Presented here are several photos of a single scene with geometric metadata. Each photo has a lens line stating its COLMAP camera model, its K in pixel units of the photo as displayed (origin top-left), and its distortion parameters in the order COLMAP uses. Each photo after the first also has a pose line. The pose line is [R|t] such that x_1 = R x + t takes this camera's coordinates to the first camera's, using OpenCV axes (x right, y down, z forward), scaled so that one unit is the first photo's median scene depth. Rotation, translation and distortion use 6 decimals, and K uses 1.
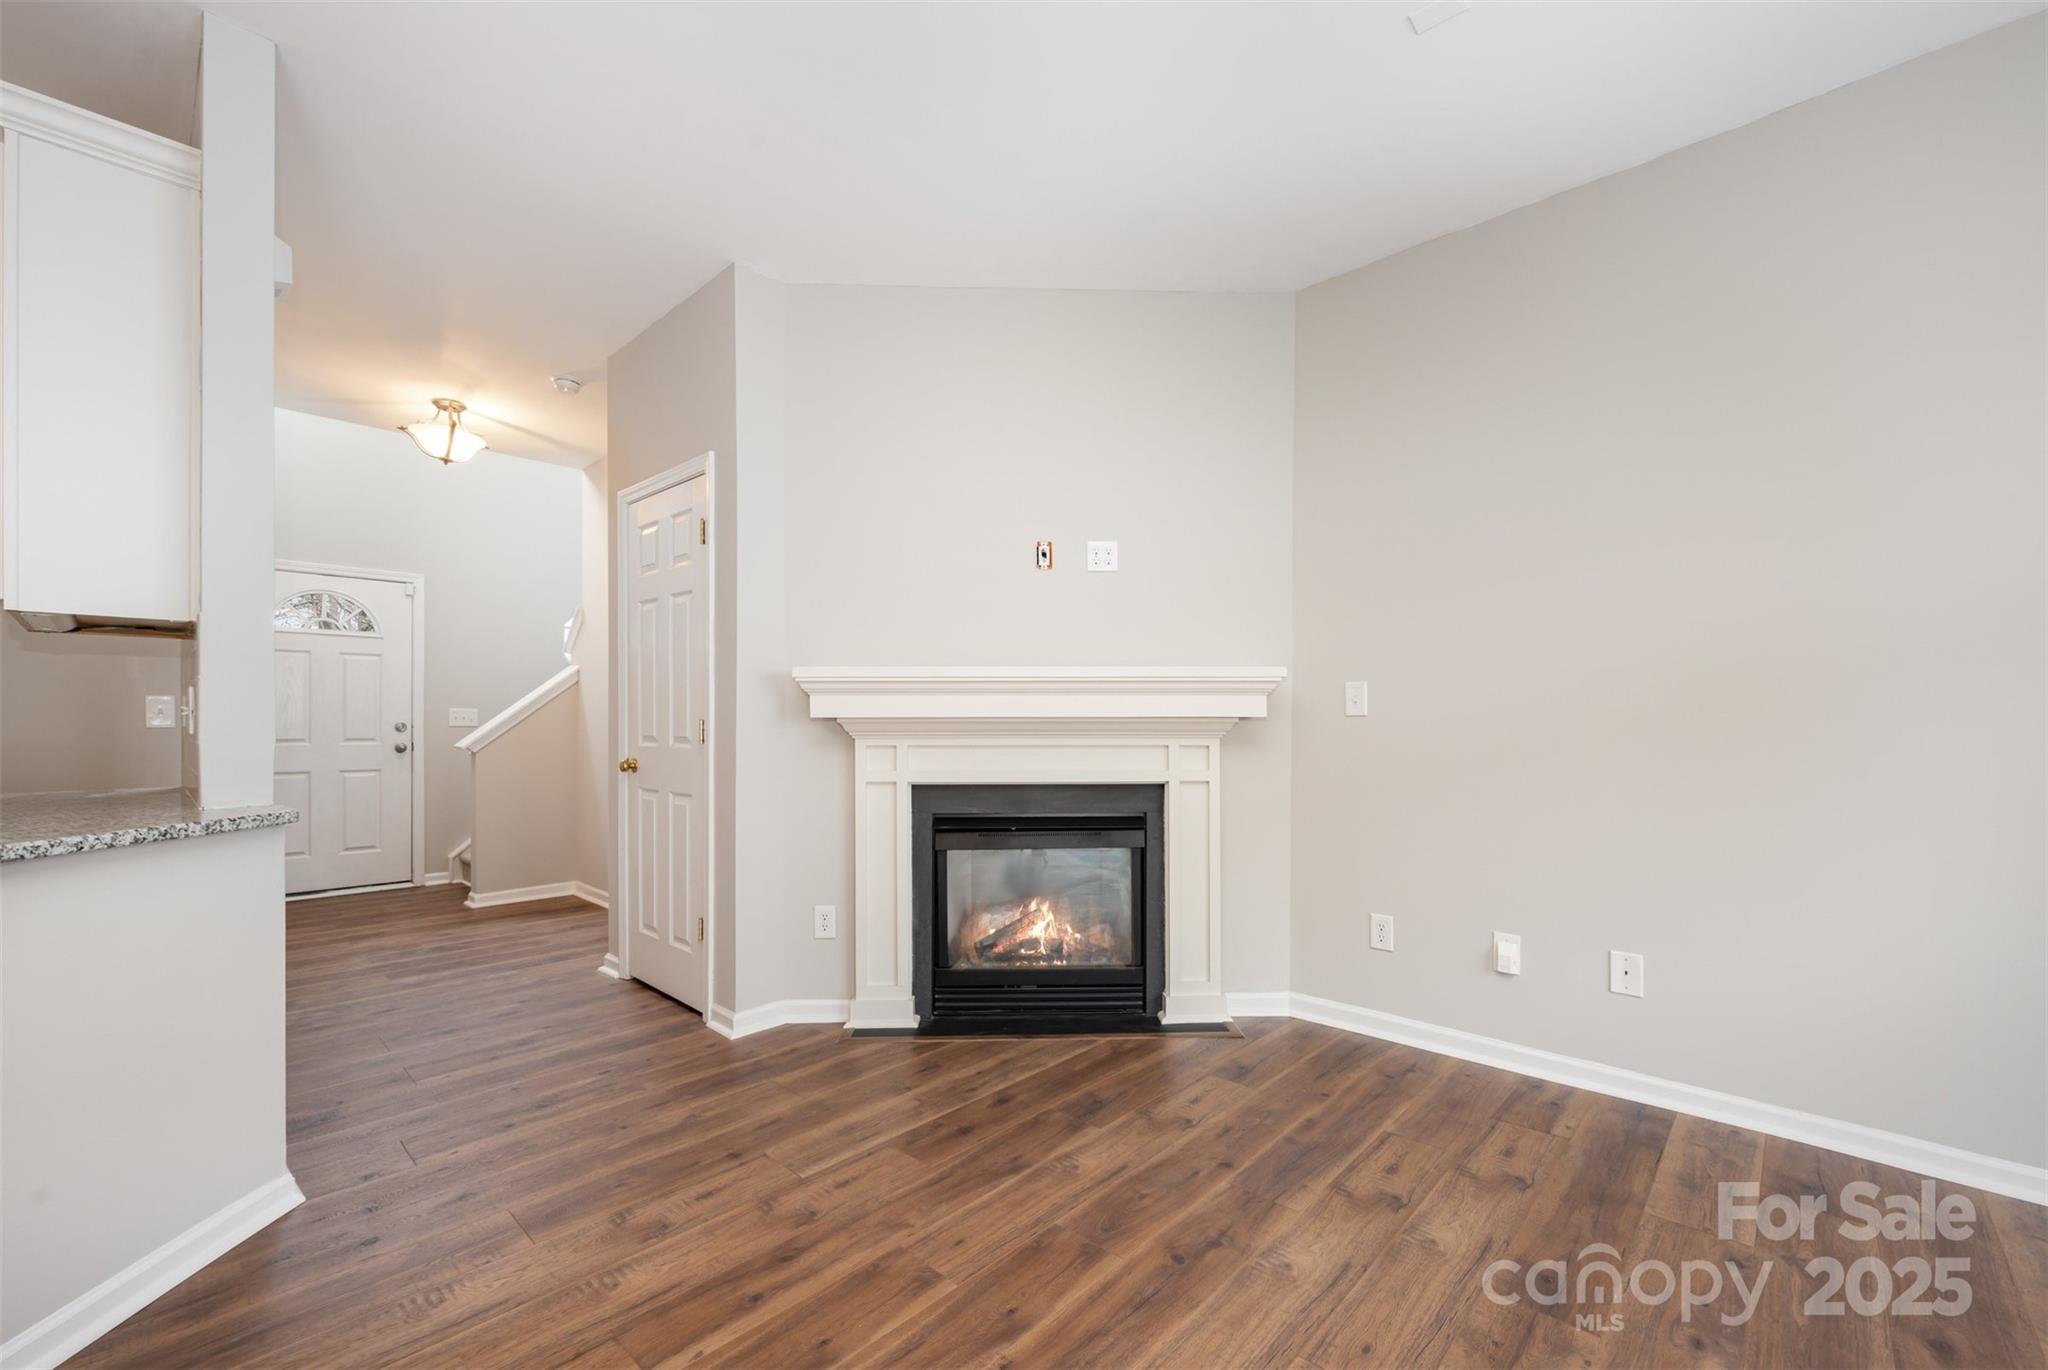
lens RADIAL K [[835.9, 0, 1026.0], [0, 835.9, 722.8], [0, 0, 1]] dist [-0.000372, 0.000003]
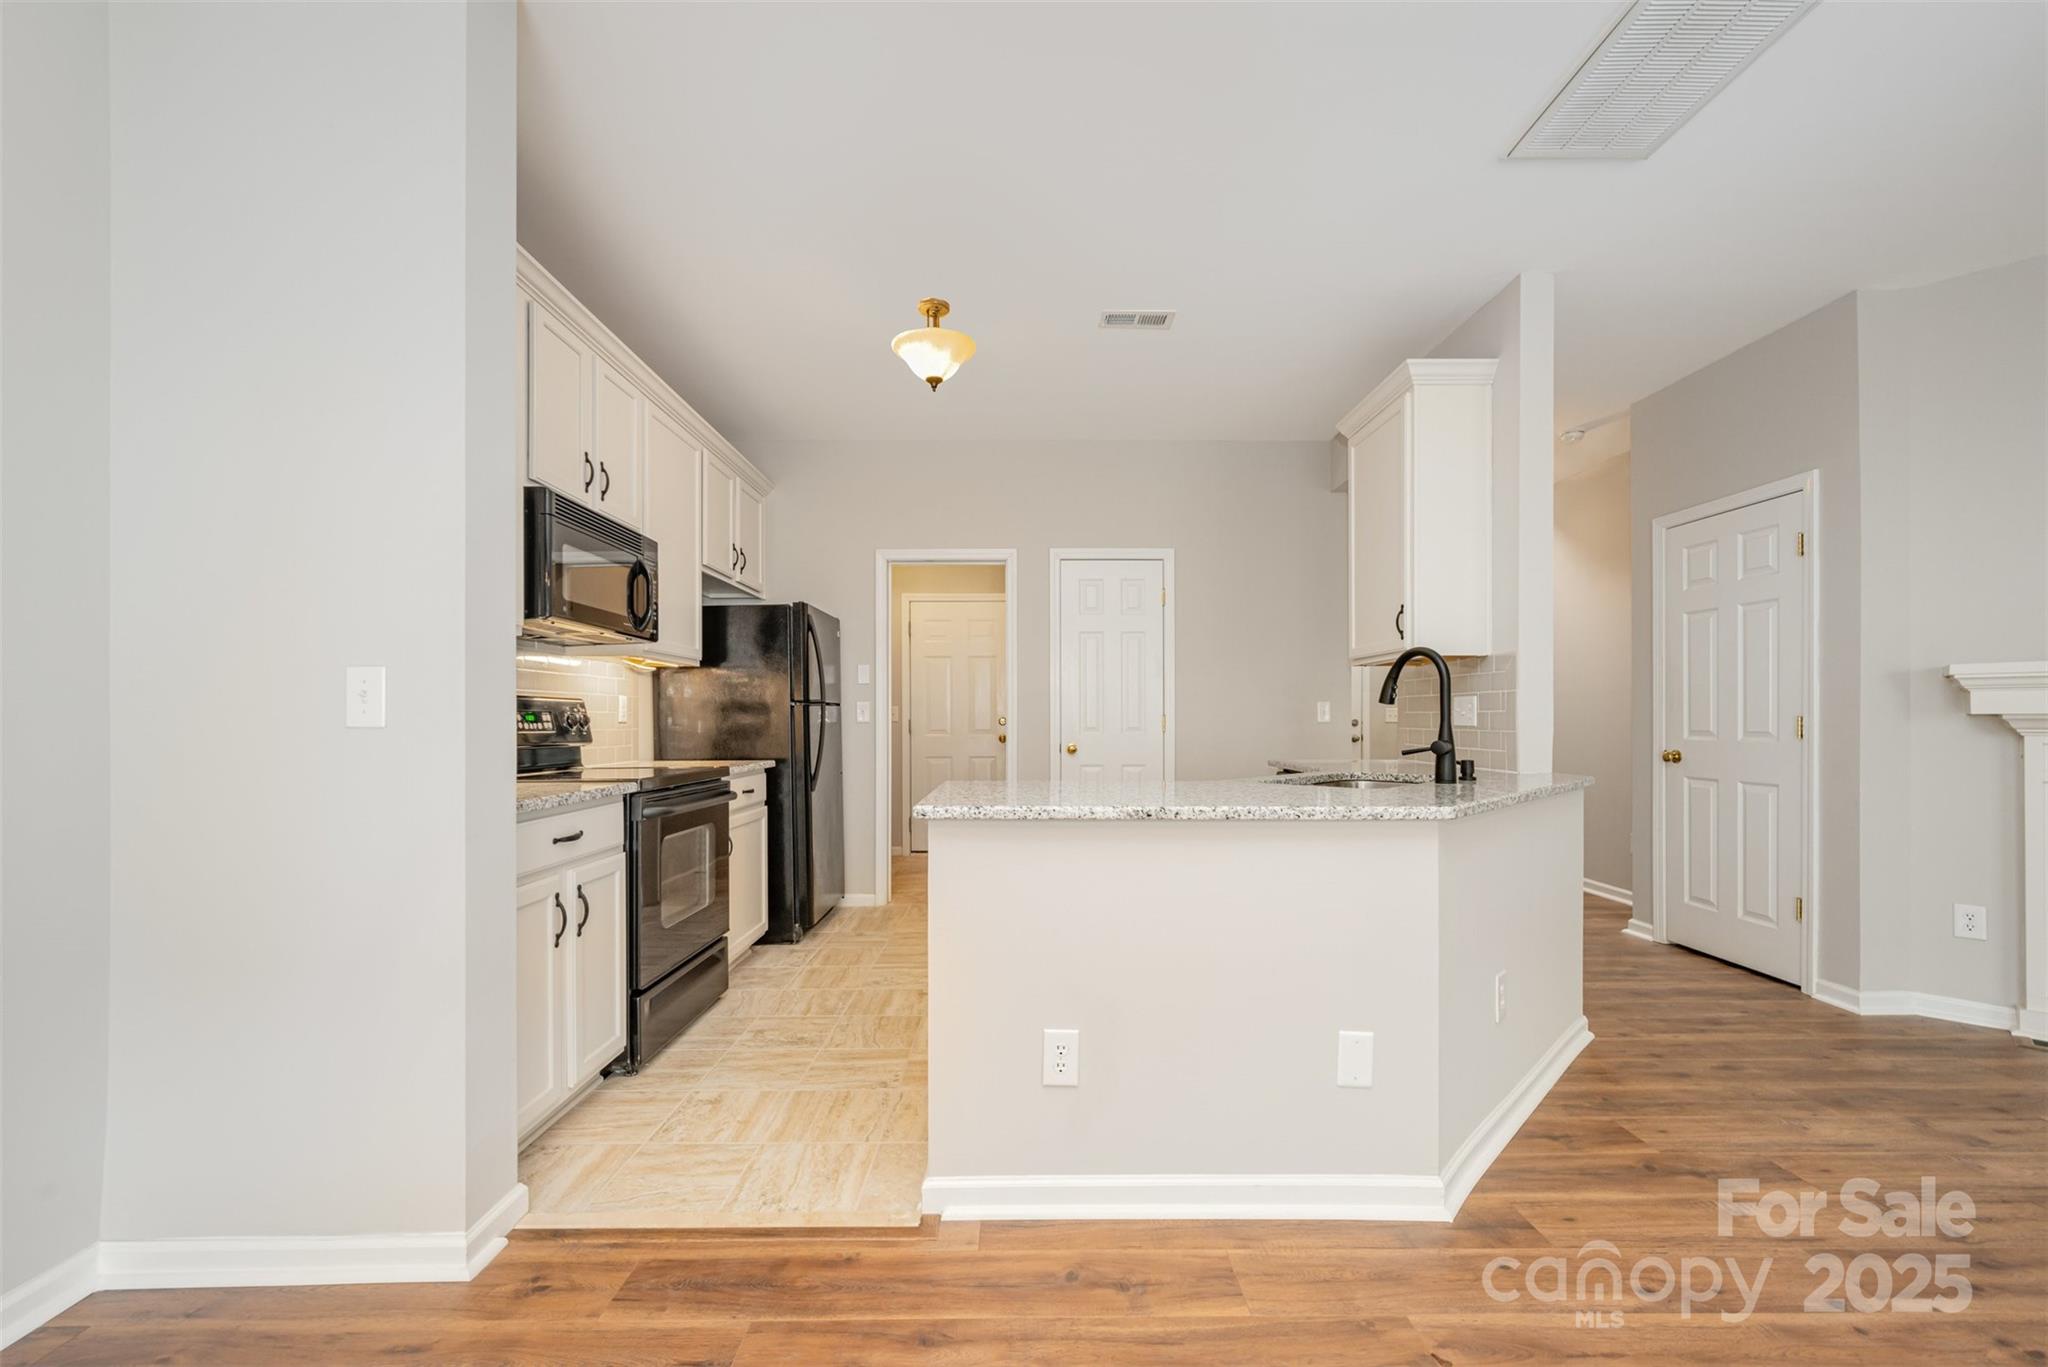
lens RADIAL K [[823.3, 0, 1037.0], [0, 823.3, 720.9], [0, 0, 1]] dist [0.001780, 0.000690]
pose [[0.695867, 0.000175, -0.718171, -0.323266], [0.001616, 0.999997, 0.001809, -0.001777], [0.718169, -0.002420, 0.695864, -0.488576]]
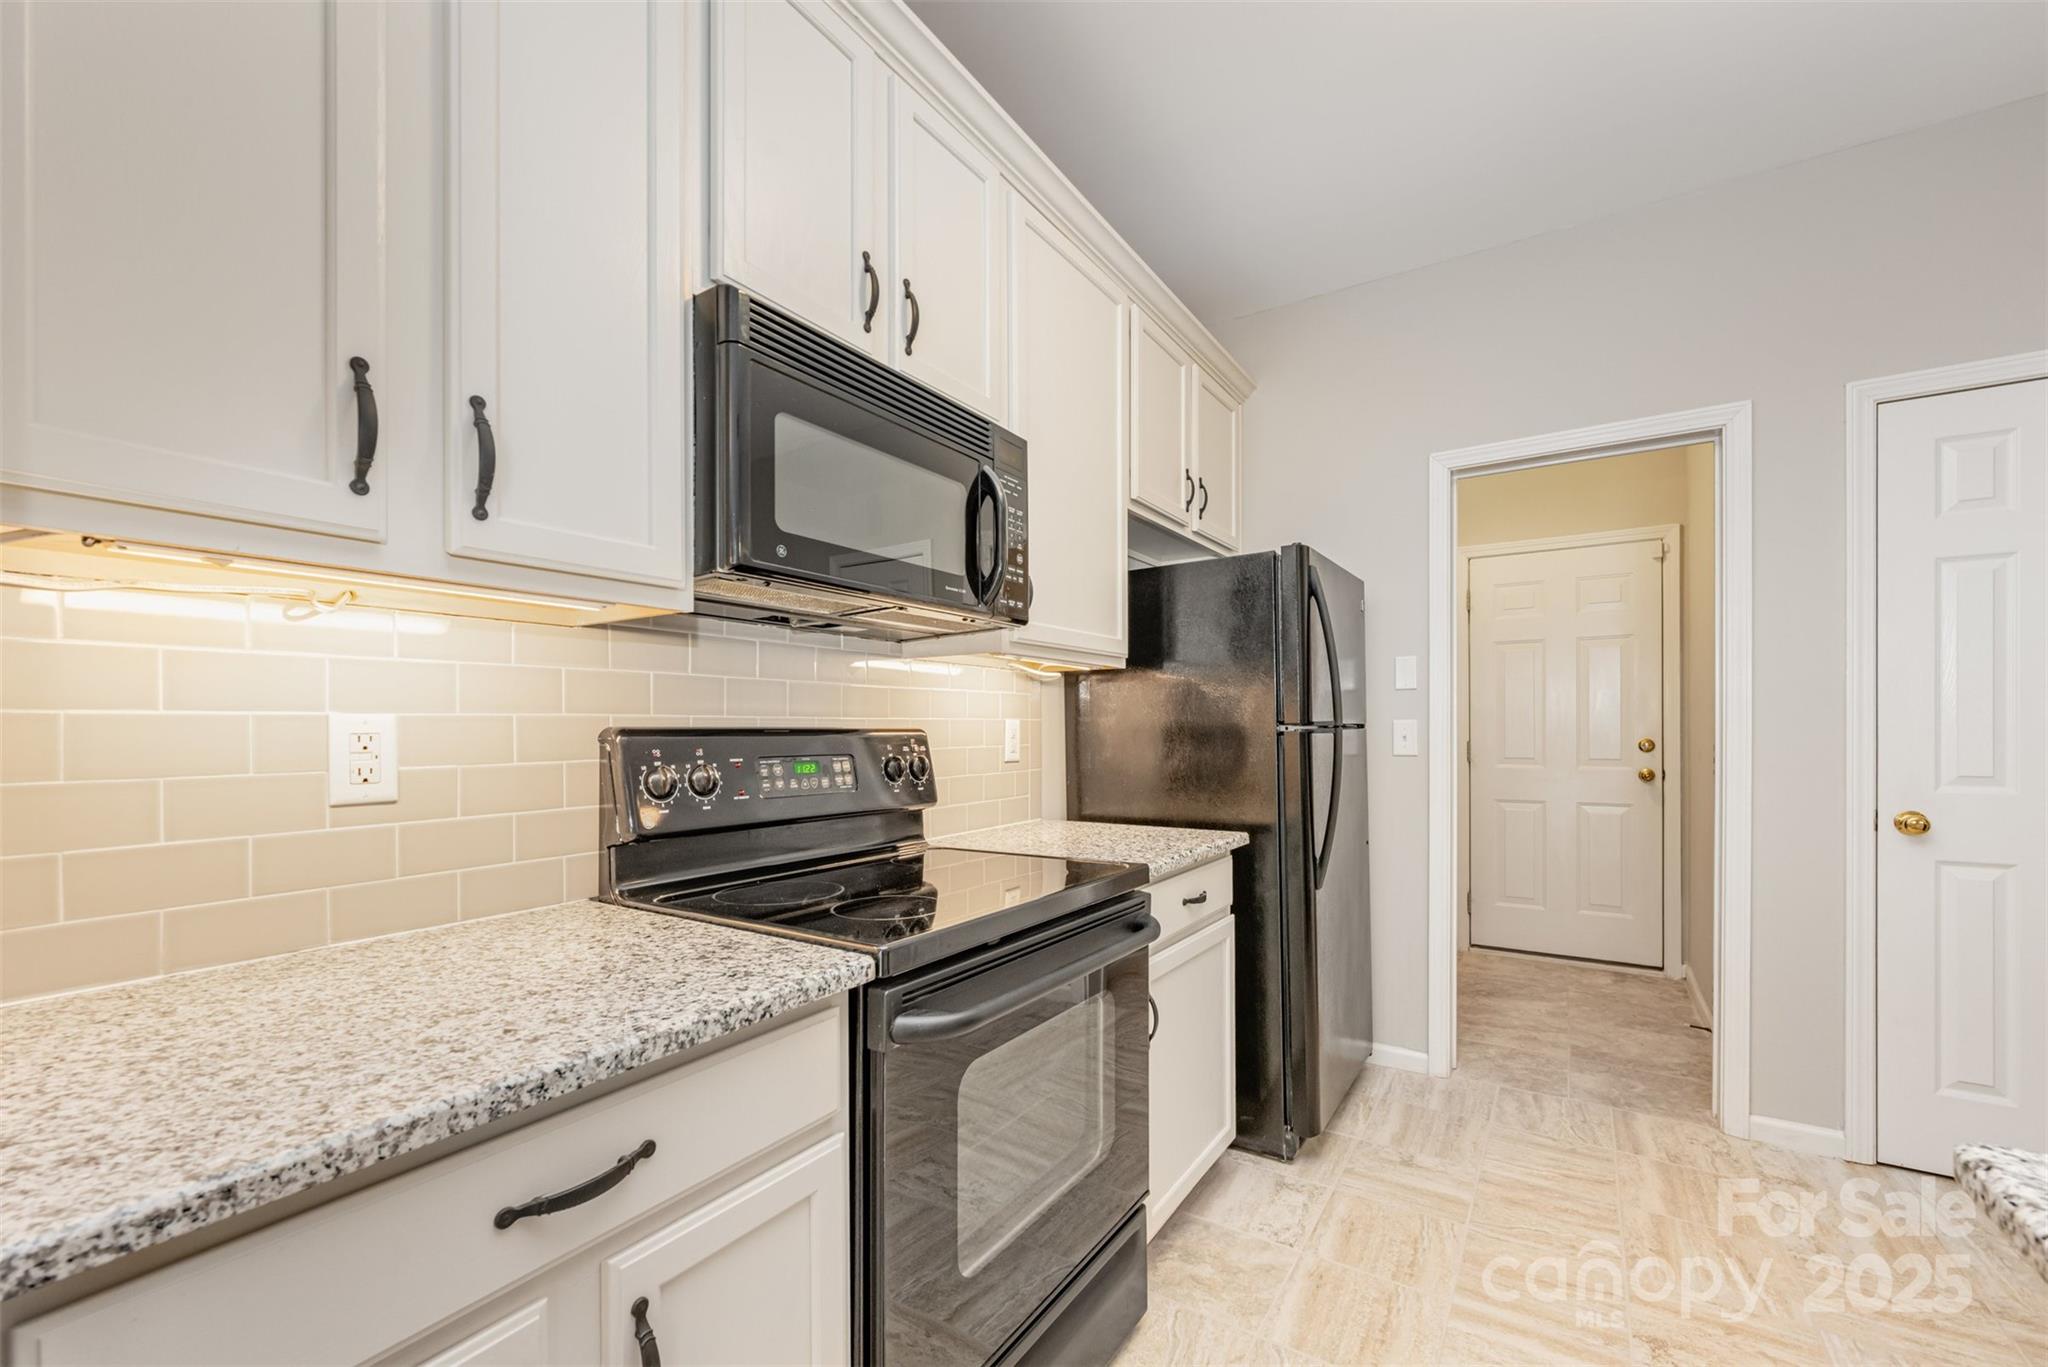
lens RADIAL K [[835.9, 0, 1026.0], [0, 835.9, 721.3], [0, 0, 1]] dist [-0.000372, 0.000003]
pose [[0.171257, -0.003237, -0.985221, -0.864298], [0.002426, 0.999993, -0.002864, -0.033798], [0.985223, -0.001899, 0.171264, -0.194383]]
